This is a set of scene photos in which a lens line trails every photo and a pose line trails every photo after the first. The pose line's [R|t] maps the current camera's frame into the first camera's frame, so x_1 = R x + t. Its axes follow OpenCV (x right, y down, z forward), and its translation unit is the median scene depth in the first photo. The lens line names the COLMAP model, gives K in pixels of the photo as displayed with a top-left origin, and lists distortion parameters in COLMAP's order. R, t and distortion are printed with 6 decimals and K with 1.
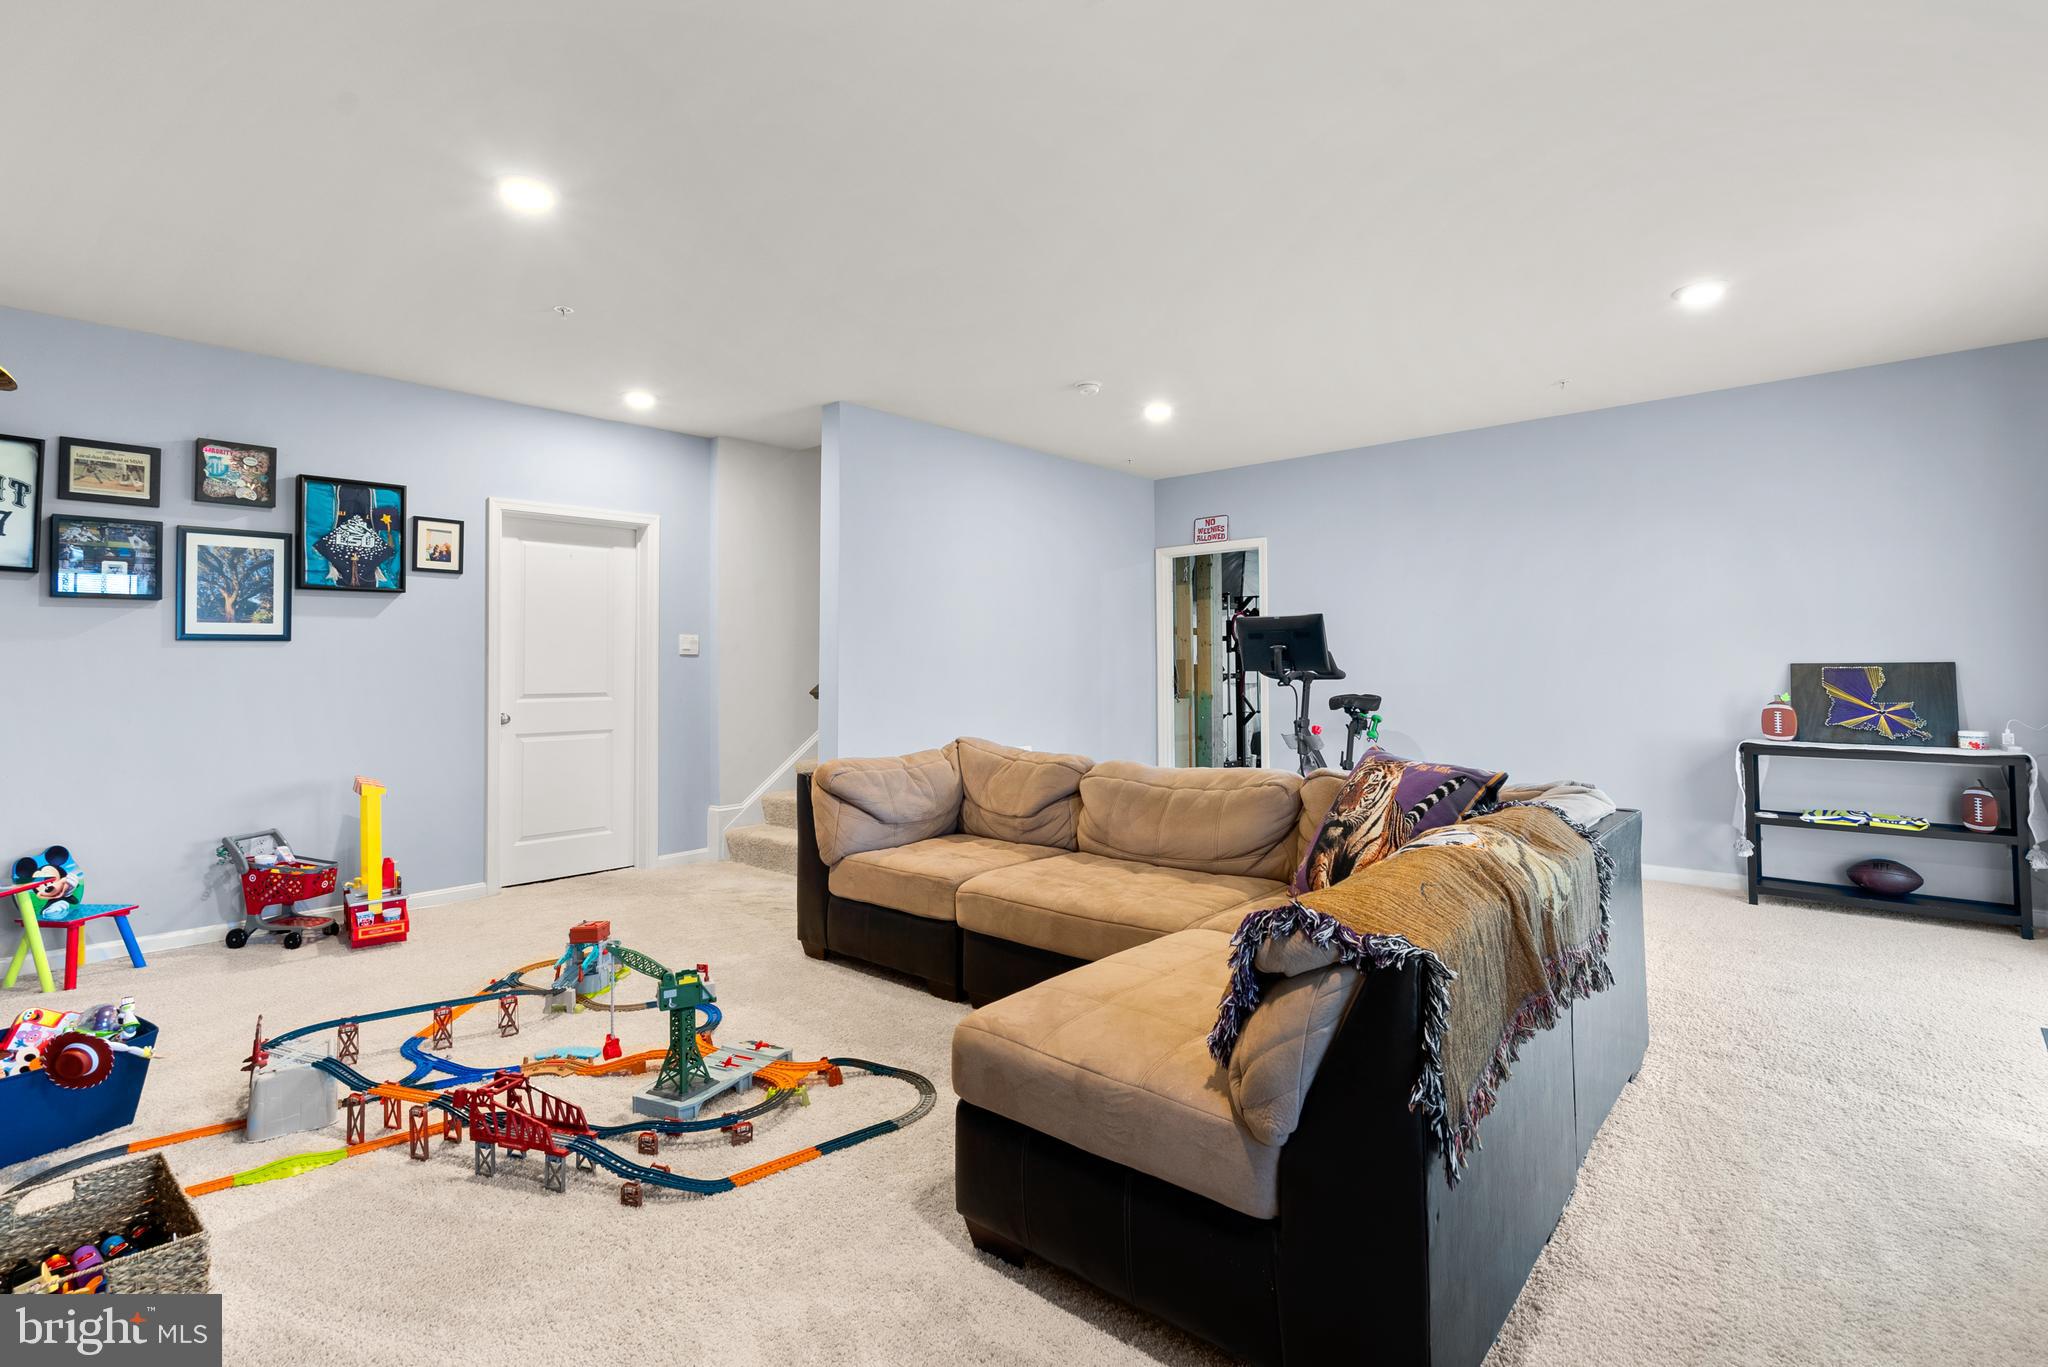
lens RADIAL K [[942.2, 0, 1021.0], [0, 942.2, 676.6], [0, 0, 1]] dist [-0.001369, -0.000739]
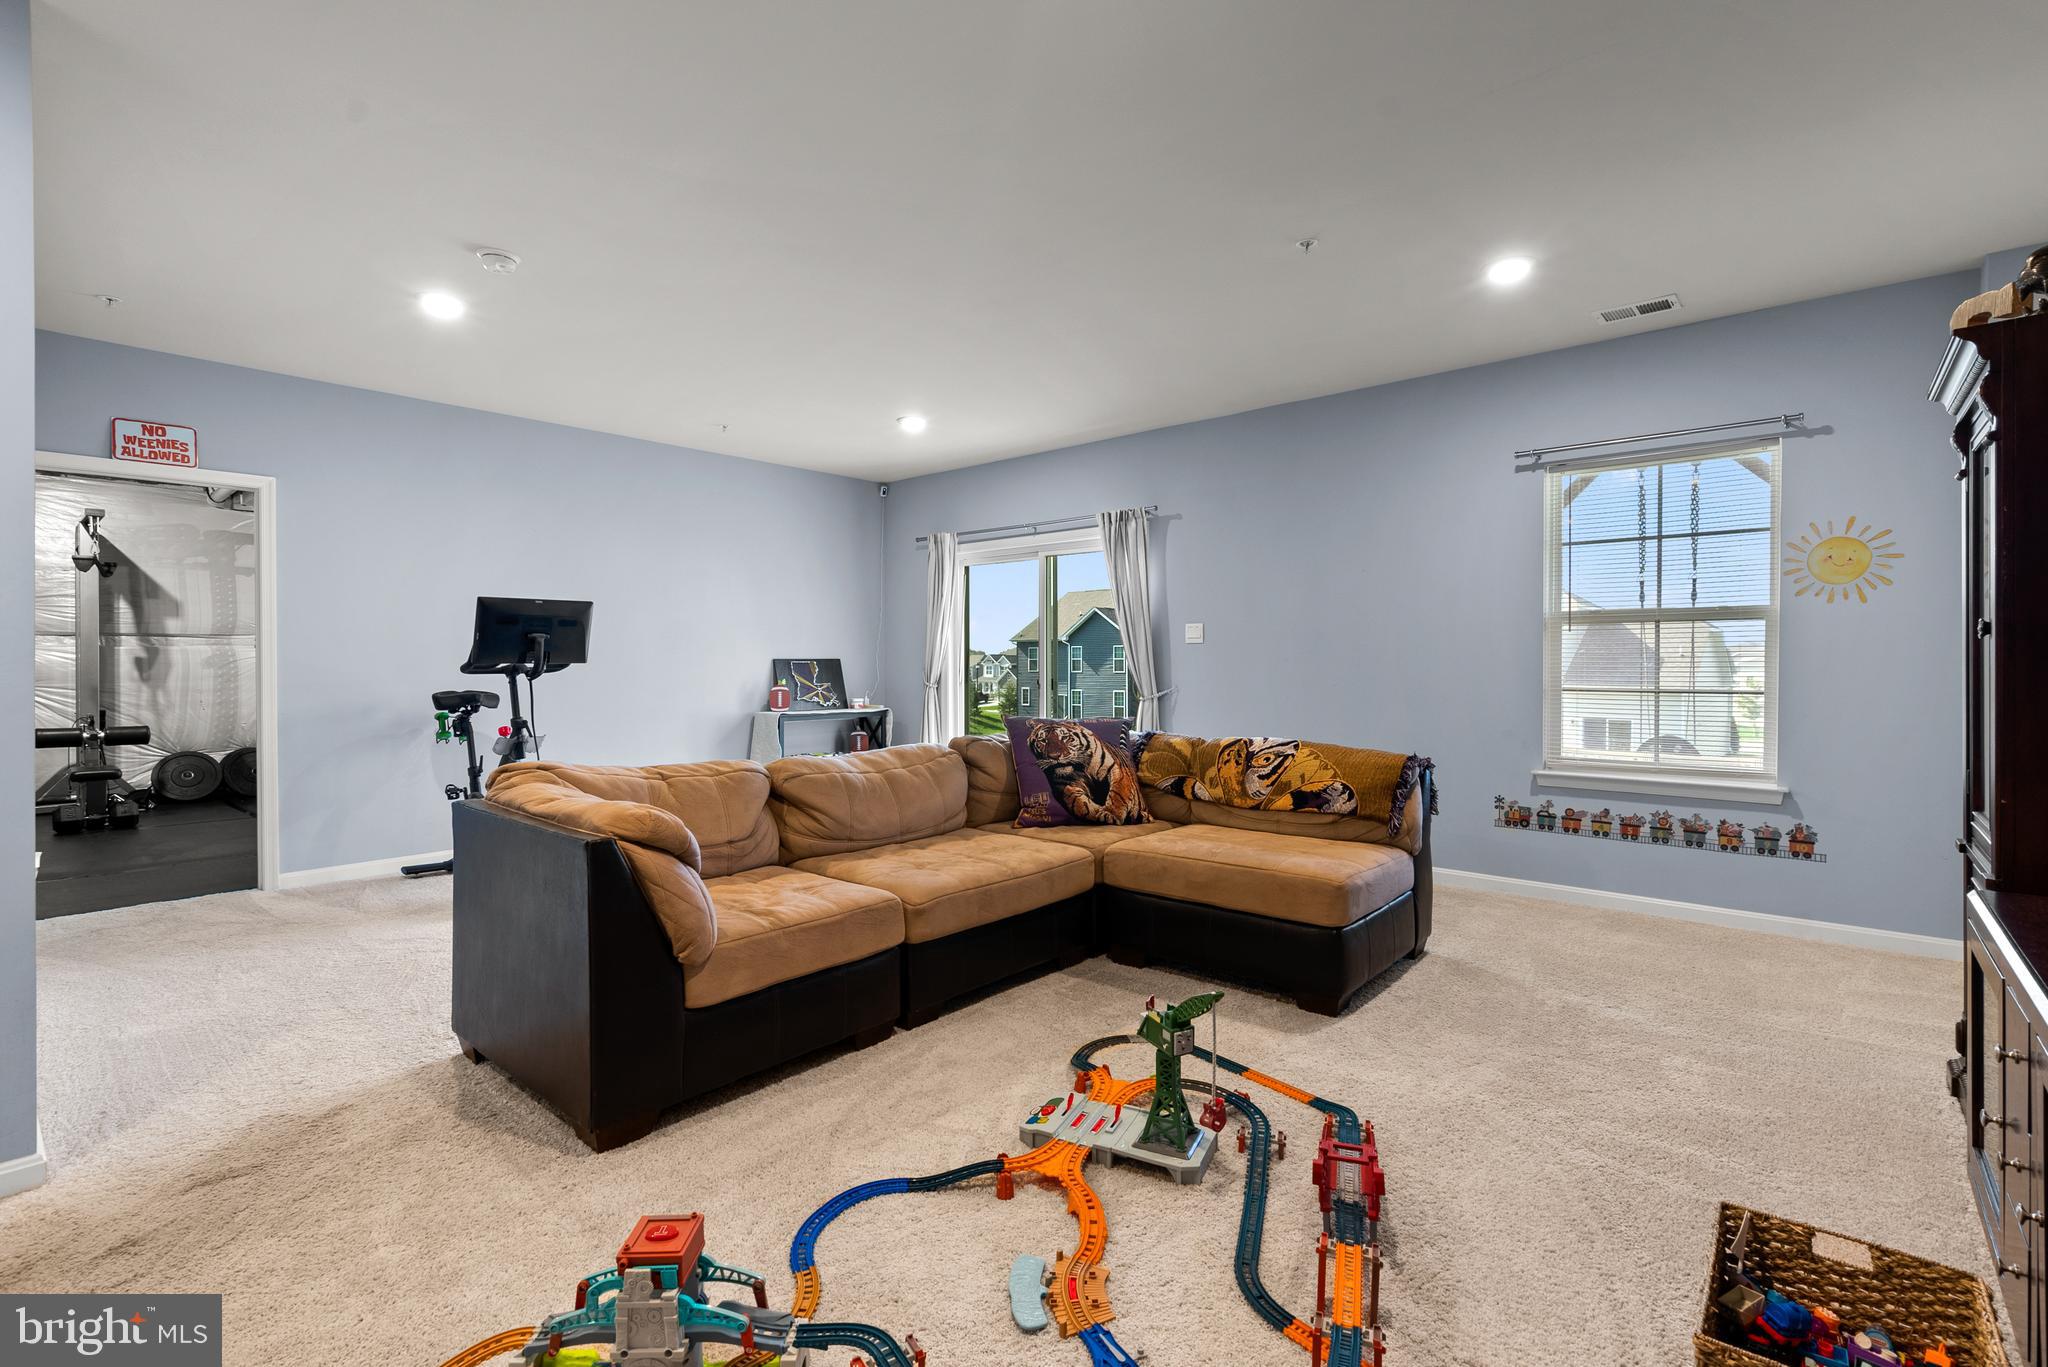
lens RADIAL K [[942.2, 0, 1020.2], [0, 942.2, 675.2], [0, 0, 1]] dist [-0.001369, -0.000739]
pose [[-0.000894, -0.008898, 0.999960, -0.701590], [0.007954, 0.999929, 0.008905, 0.001943], [-0.999968, 0.007962, -0.000823, 0.657100]]
